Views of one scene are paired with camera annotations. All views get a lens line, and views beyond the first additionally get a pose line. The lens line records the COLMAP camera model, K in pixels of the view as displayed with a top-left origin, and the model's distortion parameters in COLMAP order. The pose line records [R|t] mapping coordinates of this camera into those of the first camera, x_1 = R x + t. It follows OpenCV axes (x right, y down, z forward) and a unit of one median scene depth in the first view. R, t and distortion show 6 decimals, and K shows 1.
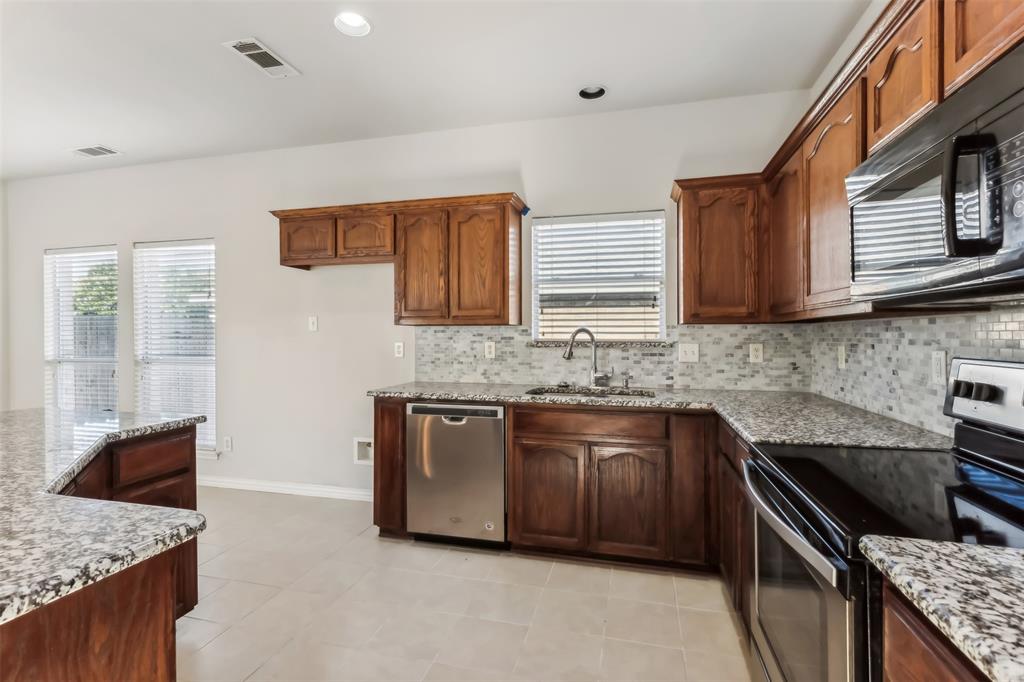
lens RADIAL K [[474.0, 0, 517.0], [0, 474.0, 338.9], [0, 0, 1]] dist [-0.000171, -0.000243]
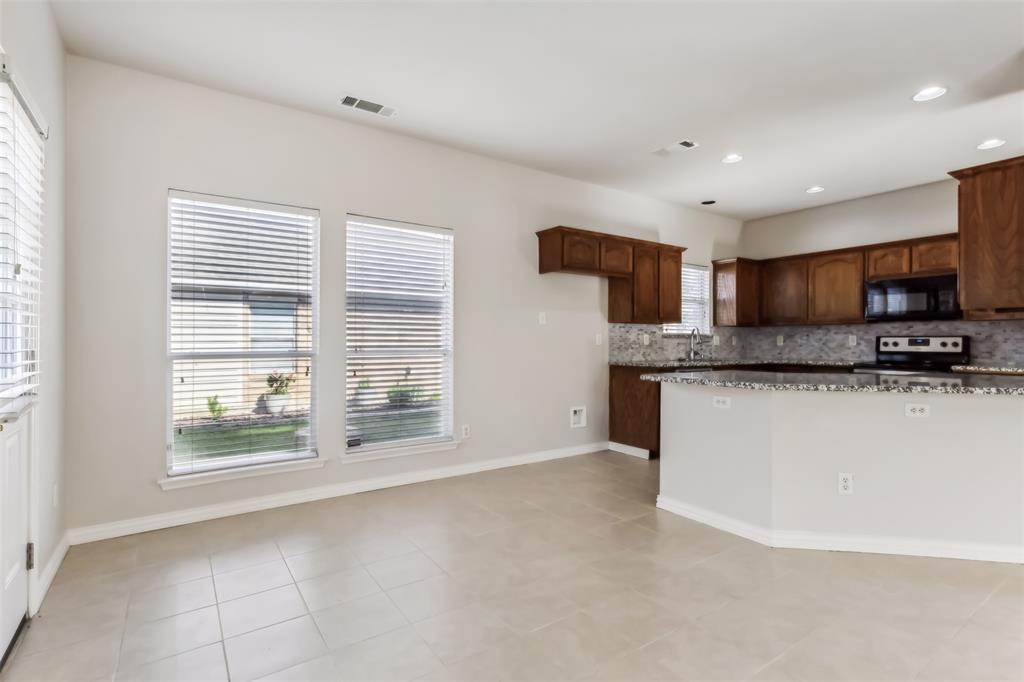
lens RADIAL K [[496.6, 0, 510.2], [0, 496.6, 343.6], [0, 0, 1]] dist [0.000064, -0.000534]
pose [[0.657251, -0.000589, 0.753671, -1.604125], [0.005392, 0.999978, -0.003921, 0.040938], [-0.753652, 0.006641, 0.657240, 0.258537]]
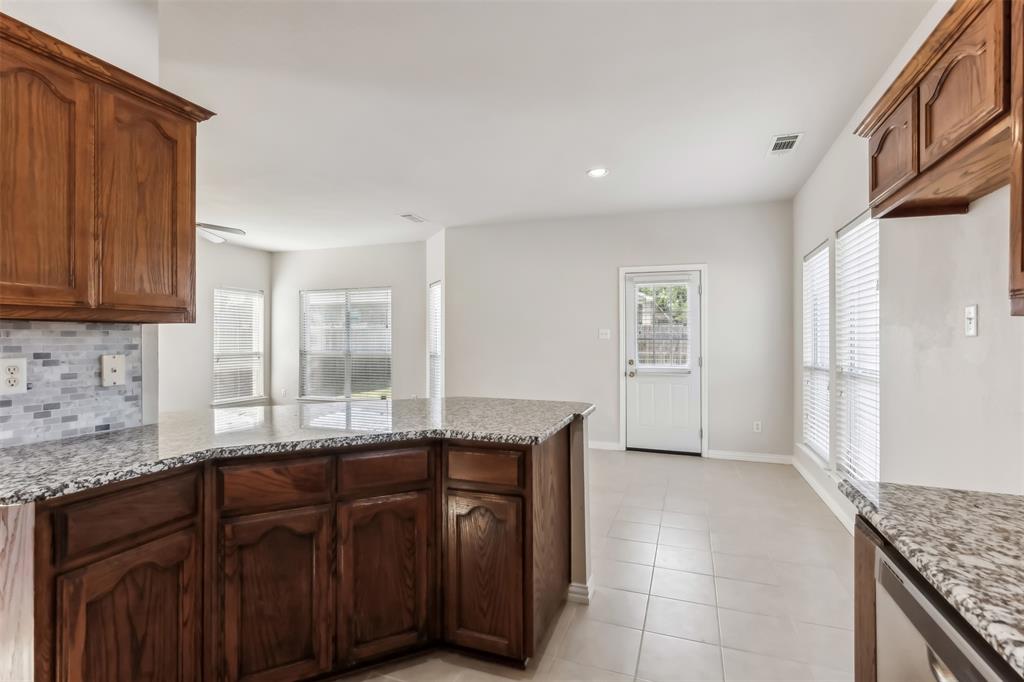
lens RADIAL K [[482.6, 0, 516.3], [0, 482.6, 337.8], [0, 0, 1]] dist [0.005613, -0.000217]
pose [[-0.090110, -0.000921, -0.995931, 0.121162], [-0.015121, 0.999886, 0.000443, -0.008359], [0.995817, 0.015099, -0.090113, 0.651506]]
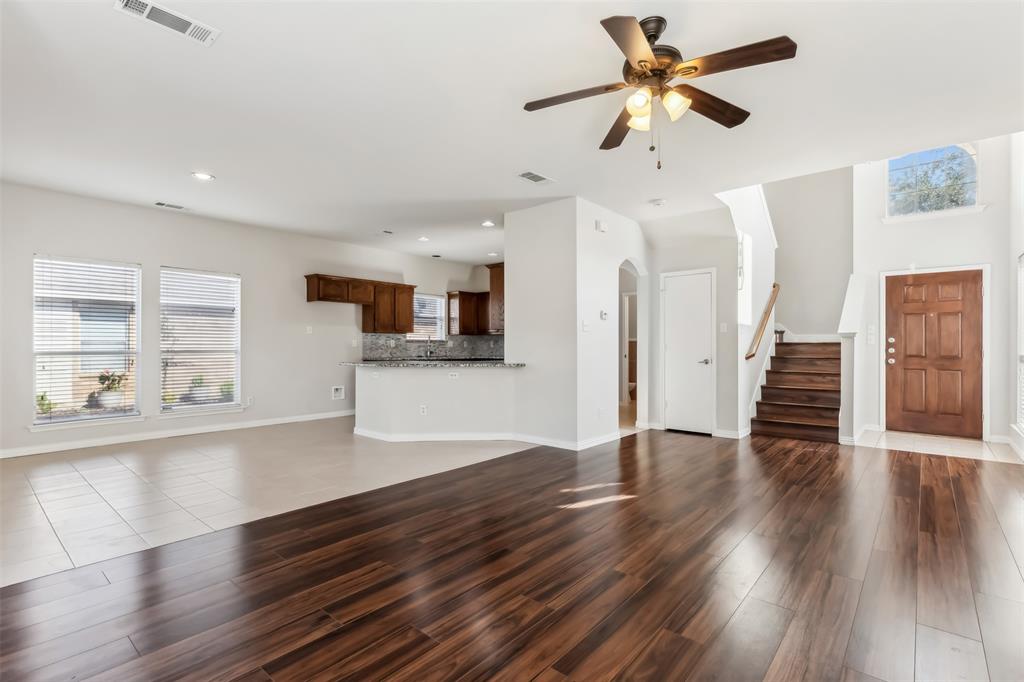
lens RADIAL K [[480.2, 0, 520.3], [0, 480.2, 344.1], [0, 0, 1]] dist [0.000529, -0.000199]
pose [[0.431755, 0.003935, 0.901982, -2.017434], [0.008802, 0.999924, -0.008575, 0.053945], [-0.901948, 0.011642, 0.431687, -0.666320]]
